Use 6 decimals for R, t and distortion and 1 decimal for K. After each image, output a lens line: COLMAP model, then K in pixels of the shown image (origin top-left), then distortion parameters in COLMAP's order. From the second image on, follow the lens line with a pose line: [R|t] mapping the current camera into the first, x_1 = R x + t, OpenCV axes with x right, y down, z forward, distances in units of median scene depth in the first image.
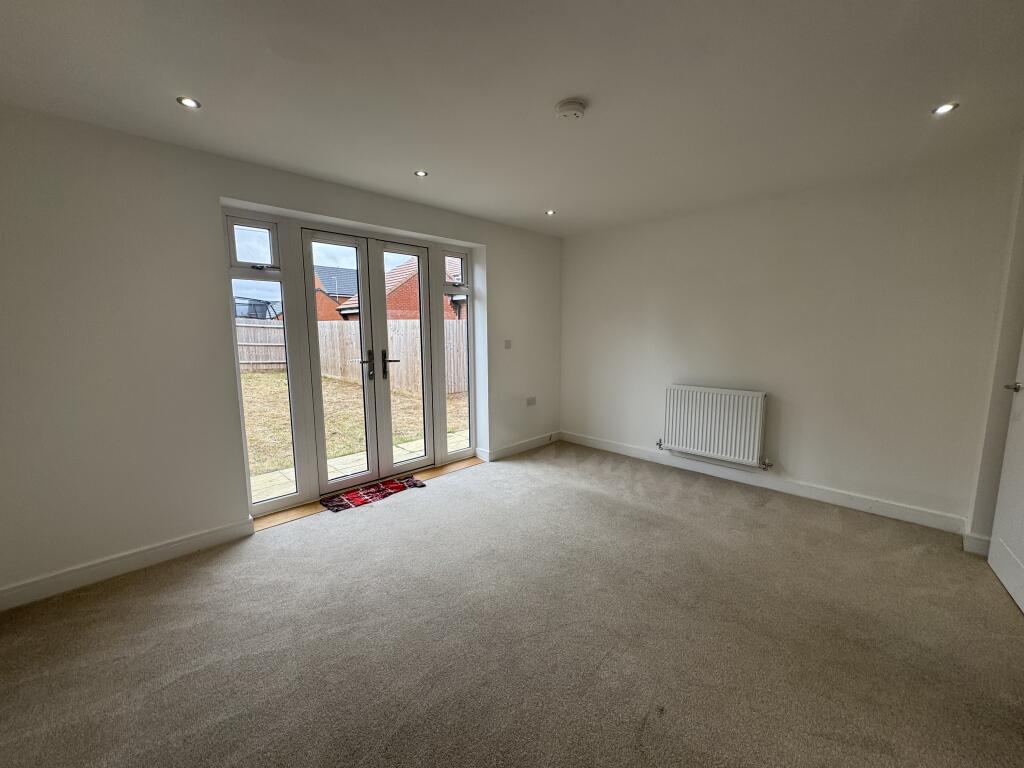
lens RADIAL K [[413.1, 0, 507.7], [0, 413.1, 385.5], [0, 0, 1]] dist [0.014642, 0.000923]
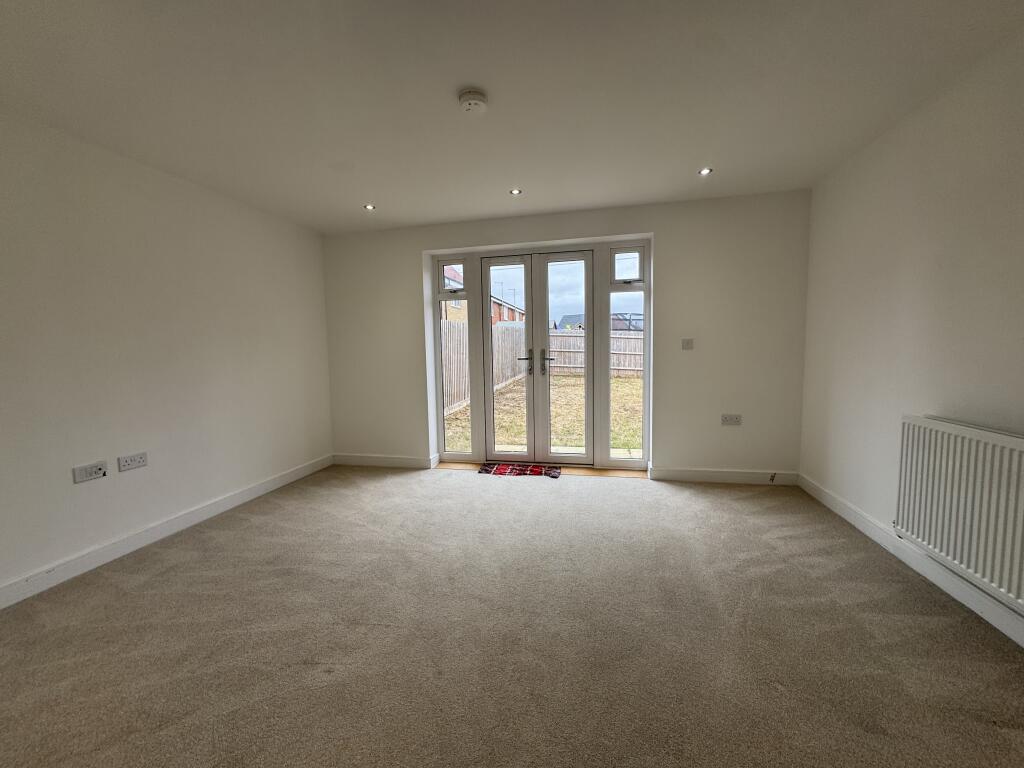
lens RADIAL K [[413.1, 0, 507.8], [0, 413.1, 383.5], [0, 0, 1]] dist [0.014642, 0.000923]
pose [[0.541972, 0.069736, -0.837498, 0.608644], [-0.094461, 0.995291, 0.021746, -0.007562], [0.835071, 0.067325, 0.546007, 0.309707]]
